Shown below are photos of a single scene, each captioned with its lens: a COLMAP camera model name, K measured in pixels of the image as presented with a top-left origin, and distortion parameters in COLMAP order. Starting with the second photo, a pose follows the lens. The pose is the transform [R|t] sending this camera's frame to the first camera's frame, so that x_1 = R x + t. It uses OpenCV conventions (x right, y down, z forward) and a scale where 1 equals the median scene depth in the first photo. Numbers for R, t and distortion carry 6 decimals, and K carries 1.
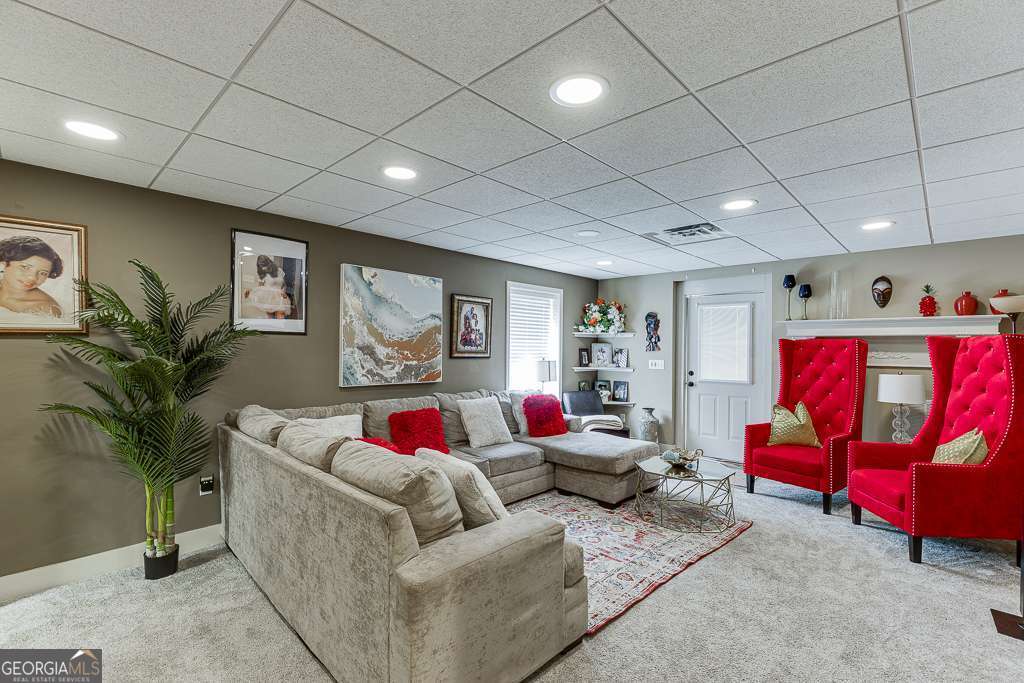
lens RADIAL K [[464.9, 0, 520.8], [0, 464.9, 344.8], [0, 0, 1]] dist [0.012482, -0.003209]
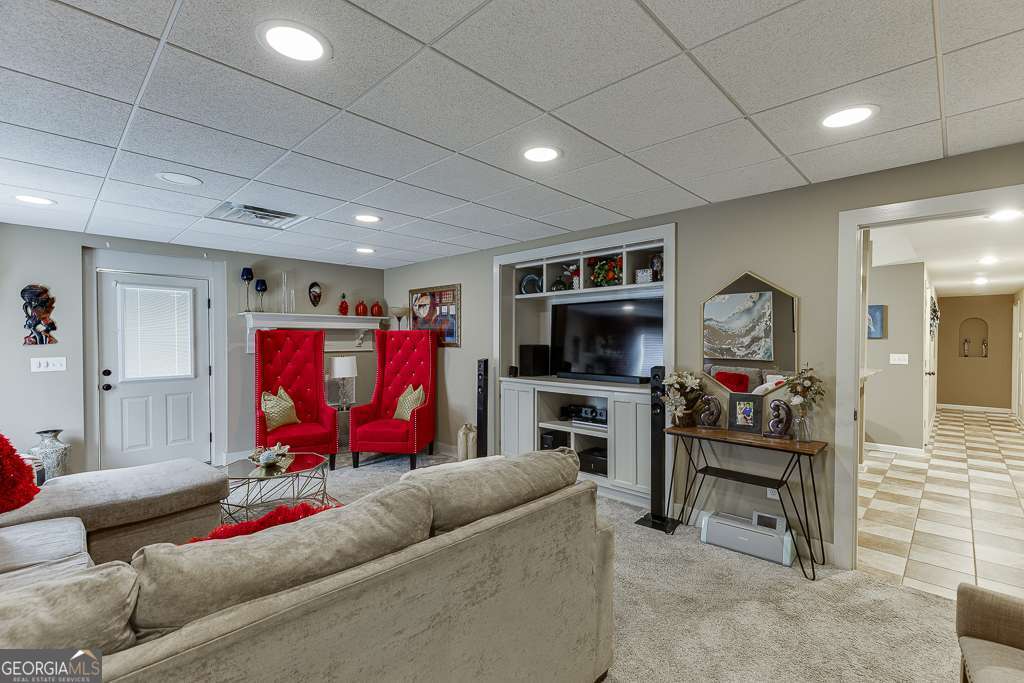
lens RADIAL K [[464.9, 0, 520.4], [0, 464.9, 344.0], [0, 0, 1]] dist [0.012482, -0.003209]
pose [[-0.011655, -0.020272, 0.999727, -0.457091], [-0.001494, 0.999794, 0.020256, -0.002186], [-0.999931, -0.001257, -0.011682, 0.386850]]
